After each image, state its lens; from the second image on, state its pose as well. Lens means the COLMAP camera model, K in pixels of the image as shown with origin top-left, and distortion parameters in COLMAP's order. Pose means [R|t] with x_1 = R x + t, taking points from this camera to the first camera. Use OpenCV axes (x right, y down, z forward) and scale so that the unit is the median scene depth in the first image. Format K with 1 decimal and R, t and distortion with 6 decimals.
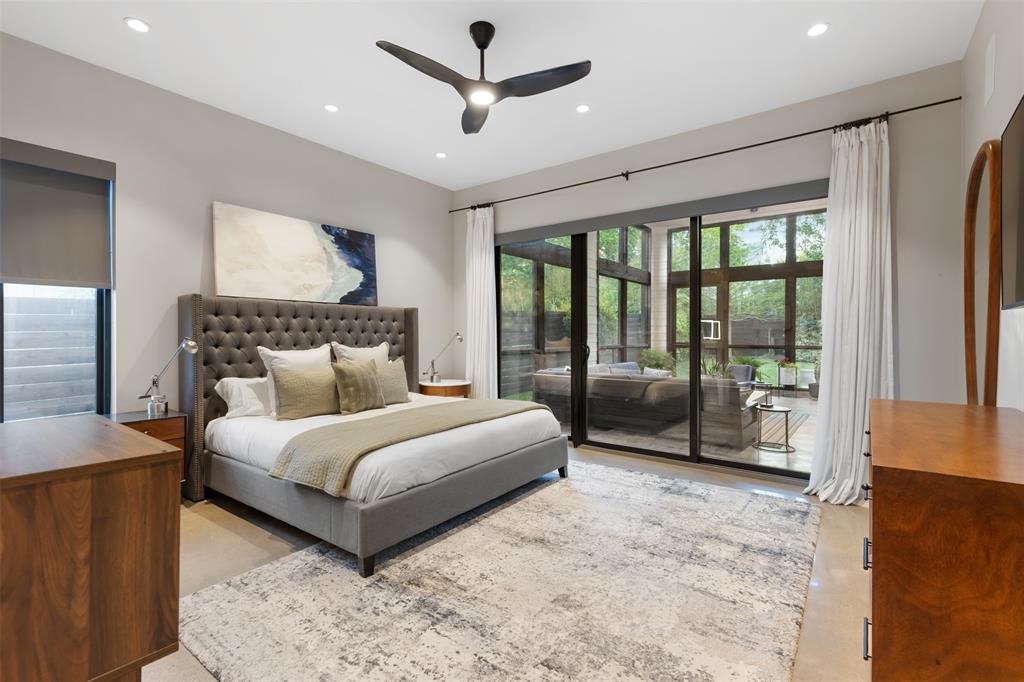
lens RADIAL K [[461.5, 0, 513.0], [0, 461.5, 337.6], [0, 0, 1]] dist [0.003843, -0.000181]
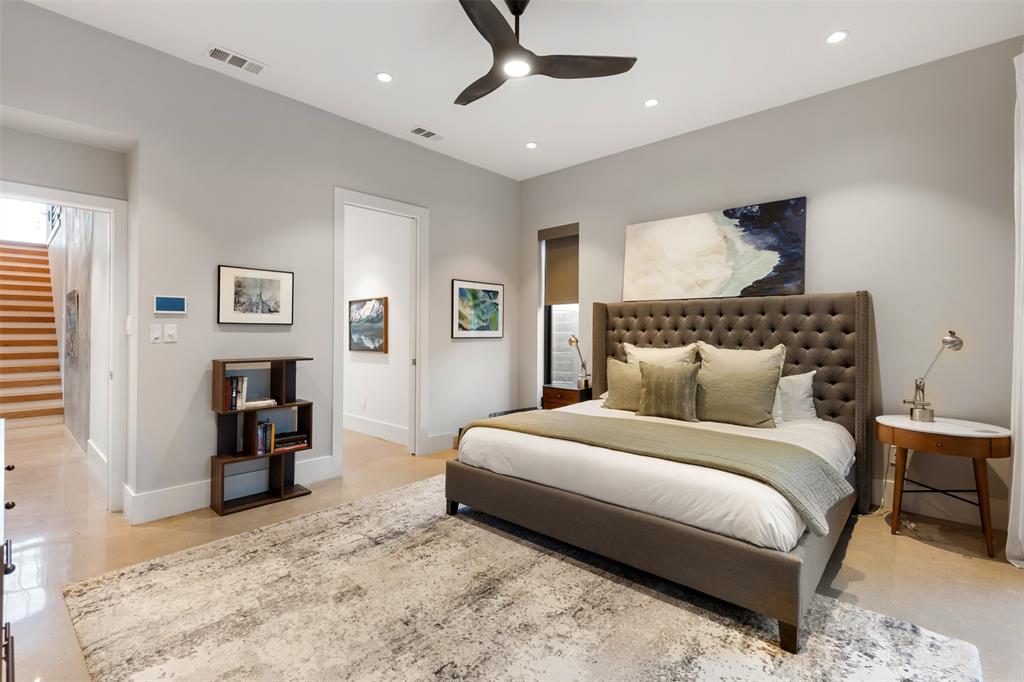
lens RADIAL K [[462.8, 0, 510.4], [0, 462.8, 329.3], [0, 0, 1]] dist [0.001413, -0.000042]
pose [[-0.094011, -0.008513, -0.995535, 0.546165], [-0.012596, 0.999894, -0.007360, -0.002641], [0.995491, 0.011847, -0.094108, 0.712205]]
